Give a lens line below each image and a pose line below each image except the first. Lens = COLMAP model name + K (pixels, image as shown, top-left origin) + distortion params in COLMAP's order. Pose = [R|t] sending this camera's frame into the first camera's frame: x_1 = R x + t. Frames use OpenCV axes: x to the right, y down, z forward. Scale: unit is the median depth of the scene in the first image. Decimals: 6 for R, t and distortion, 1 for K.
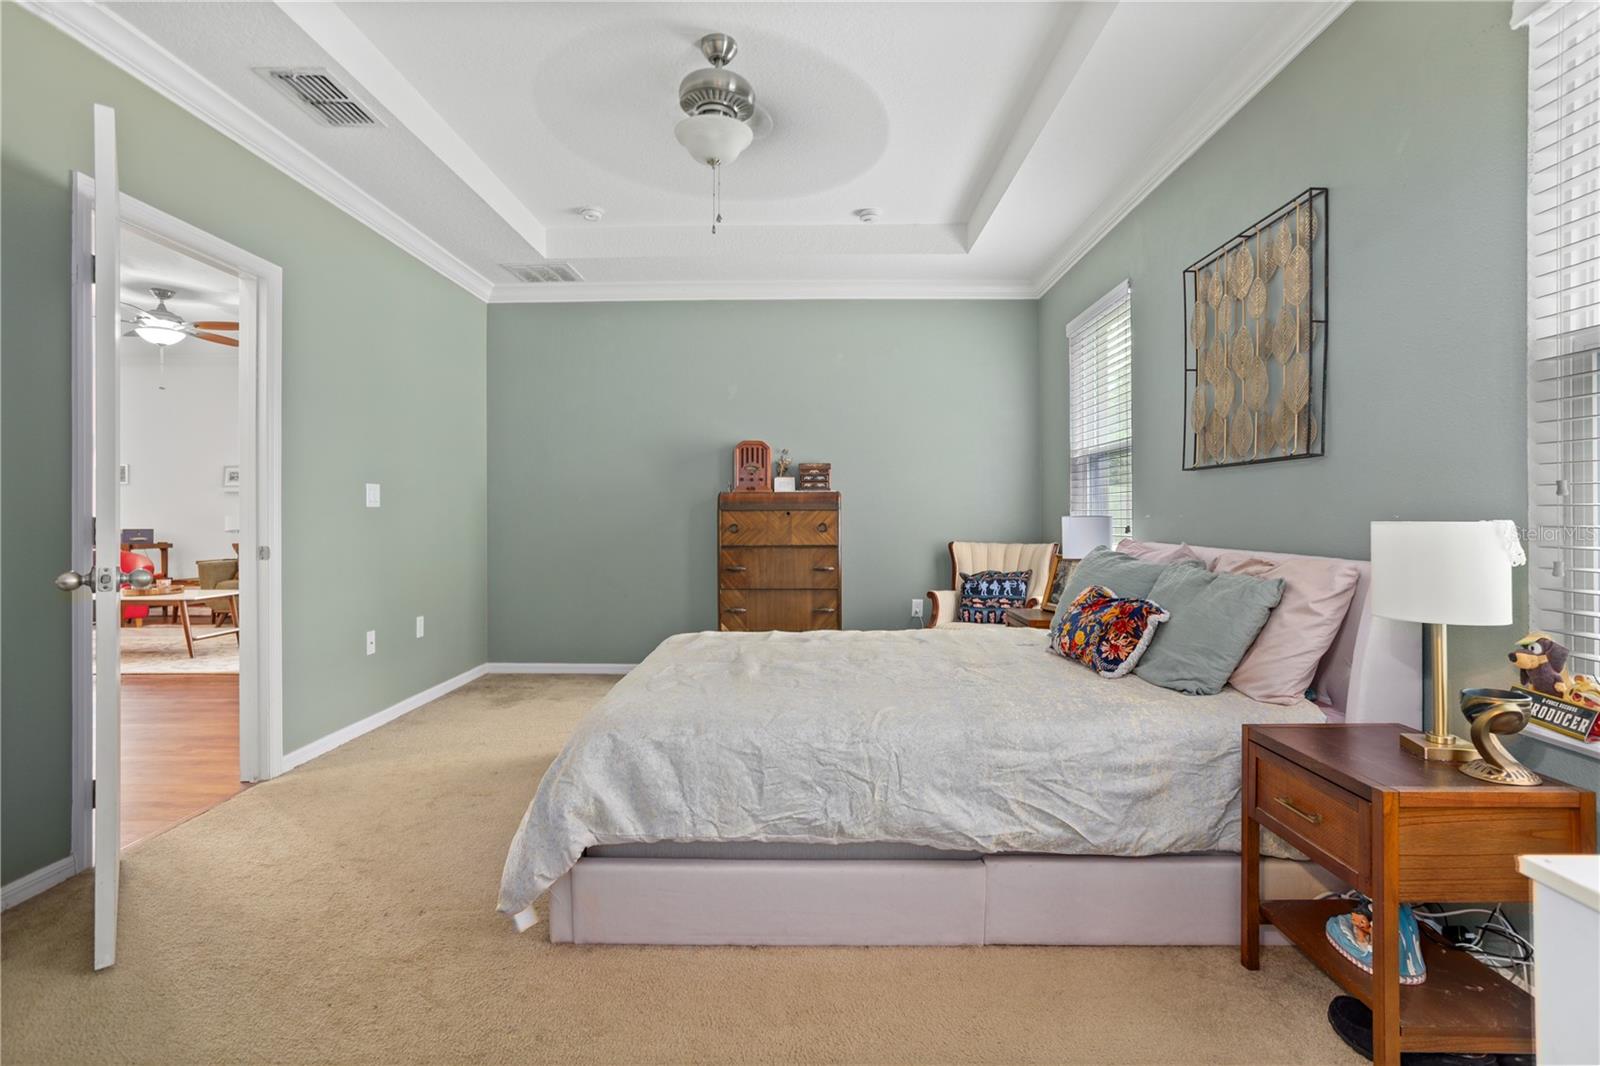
lens RADIAL K [[771.4, 0, 800.9], [0, 771.4, 527.8], [0, 0, 1]] dist [-0.052055, 0.032325]
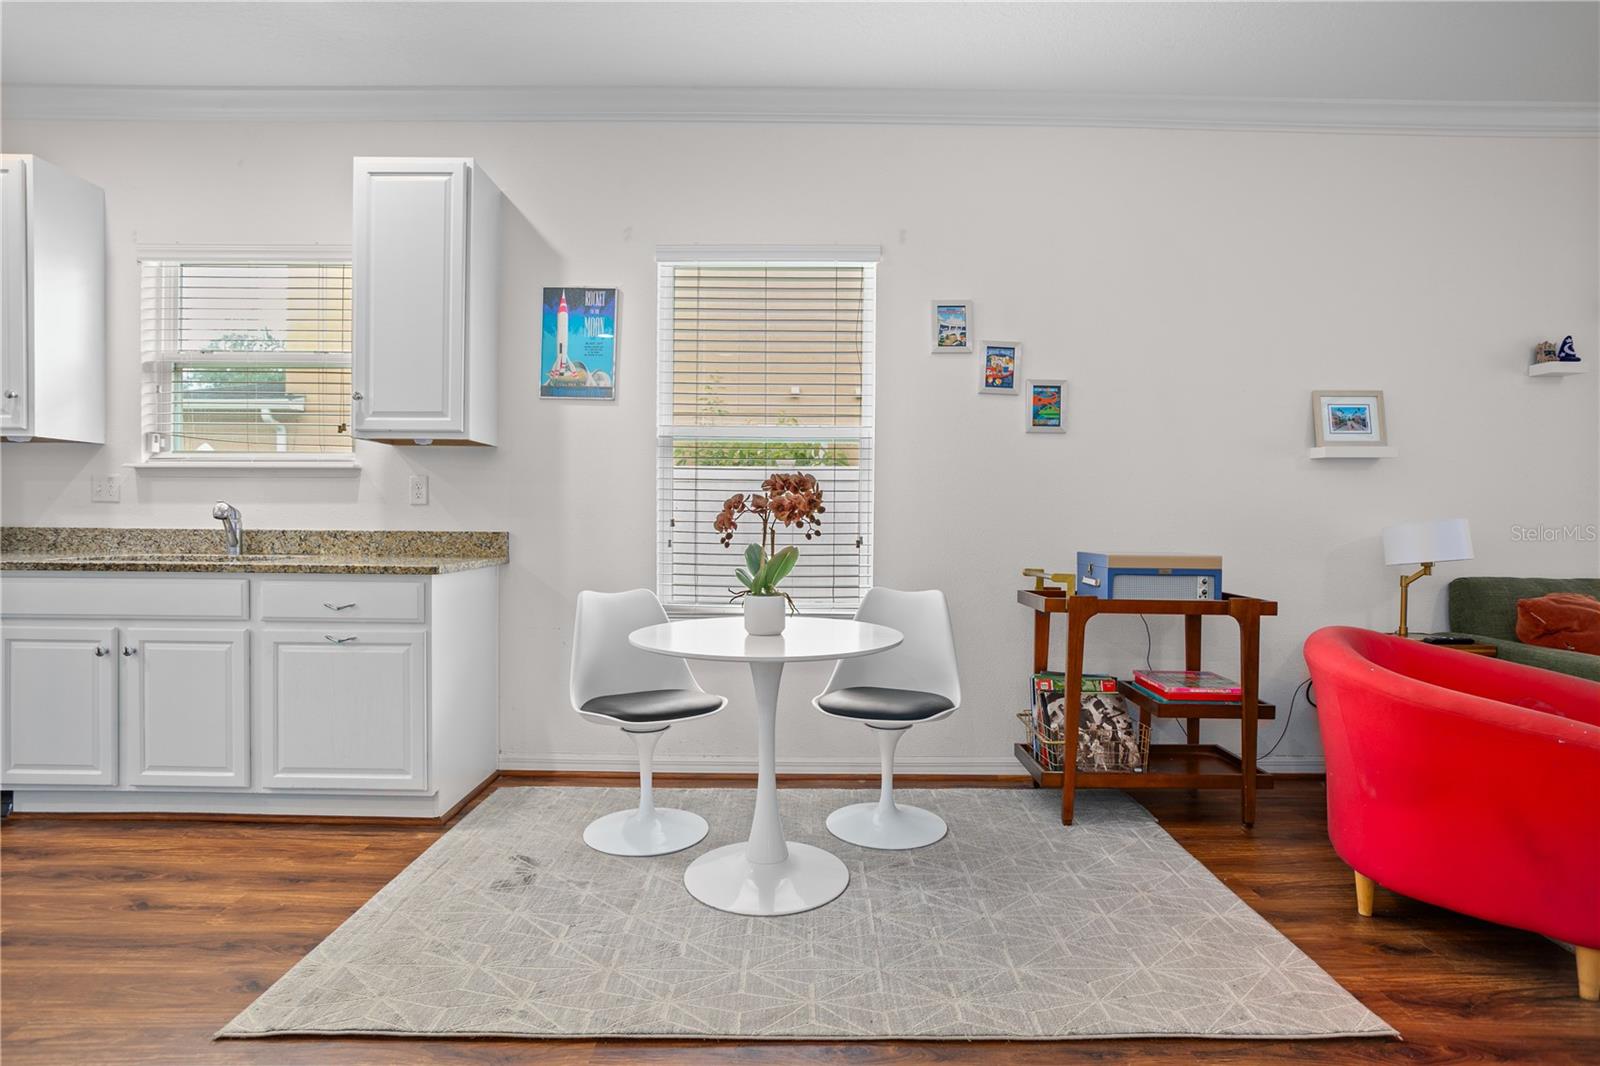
lens RADIAL K [[797.4, 0, 808.4], [0, 797.4, 526.7], [0, 0, 1]] dist [-0.053683, 0.027883]
pose [[0.999726, 0.008061, 0.021958, -1.024393], [-0.008266, 0.999923, 0.009252, -0.015870], [-0.021882, -0.009431, 0.999716, 0.620096]]
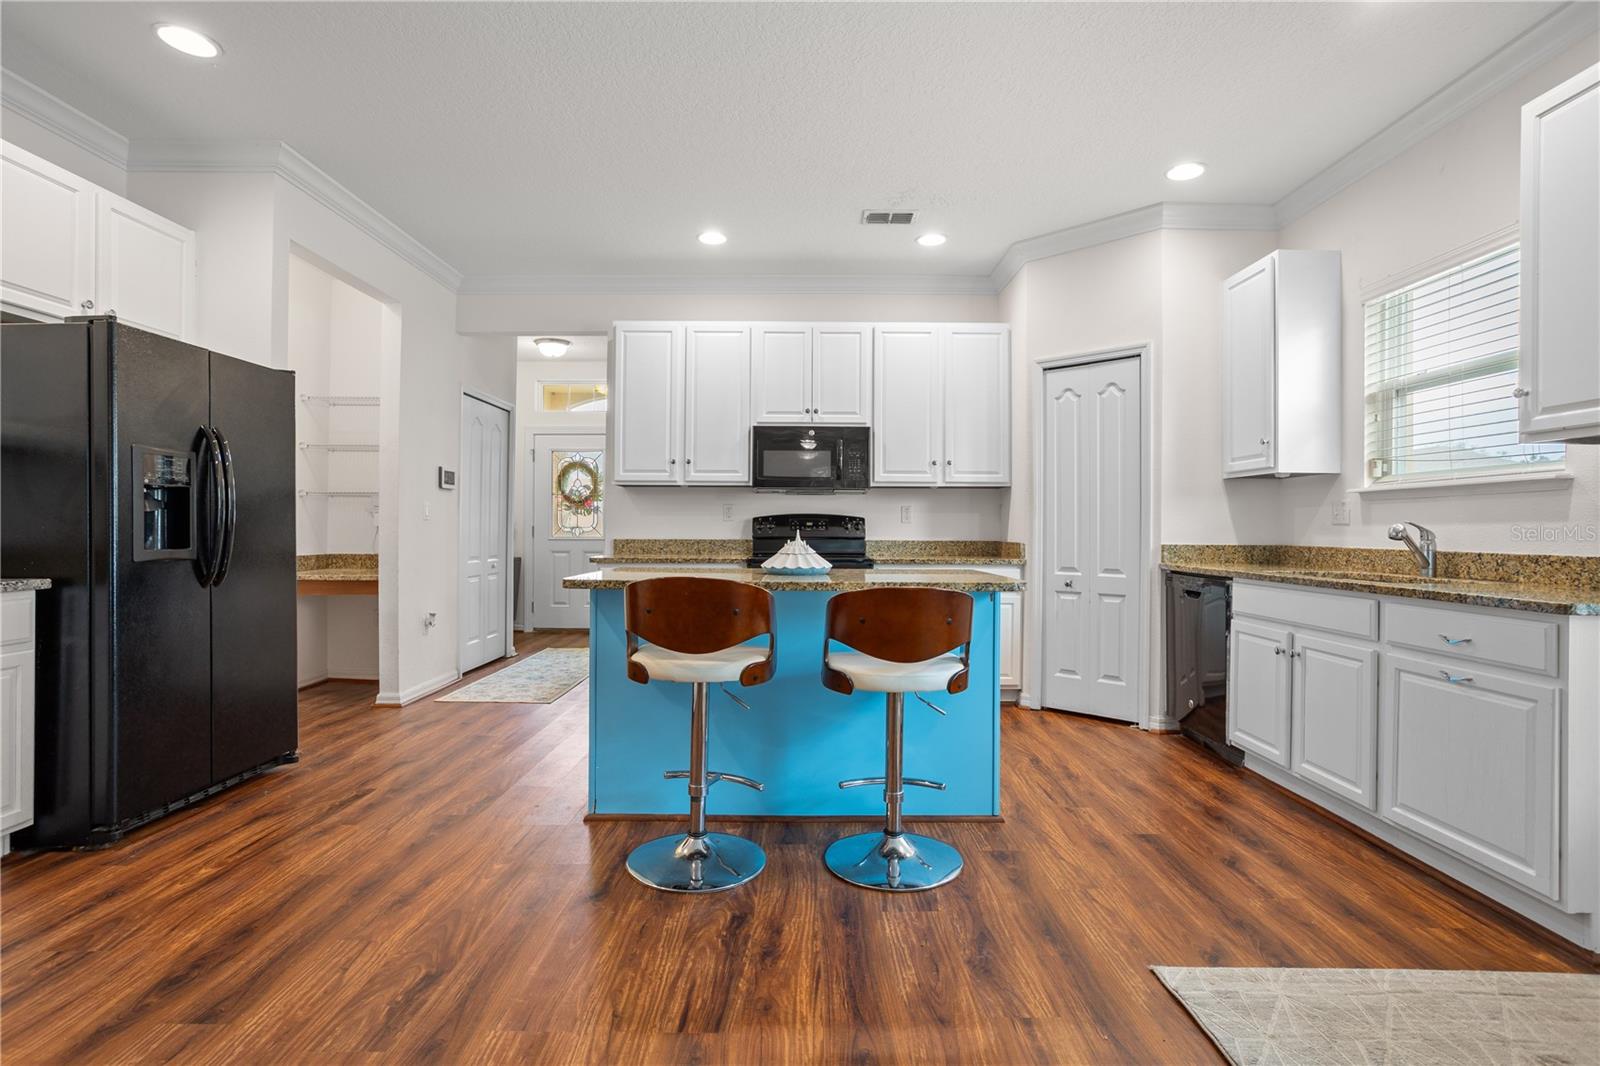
lens RADIAL K [[771.4, 0, 800.9], [0, 771.4, 527.8], [0, 0, 1]] dist [-0.052055, 0.032325]
pose [[0.014353, -0.001001, -0.999896, -0.943699], [-0.011627, 0.999932, -0.001168, -0.015825], [0.999829, 0.011643, 0.014341, 0.704750]]
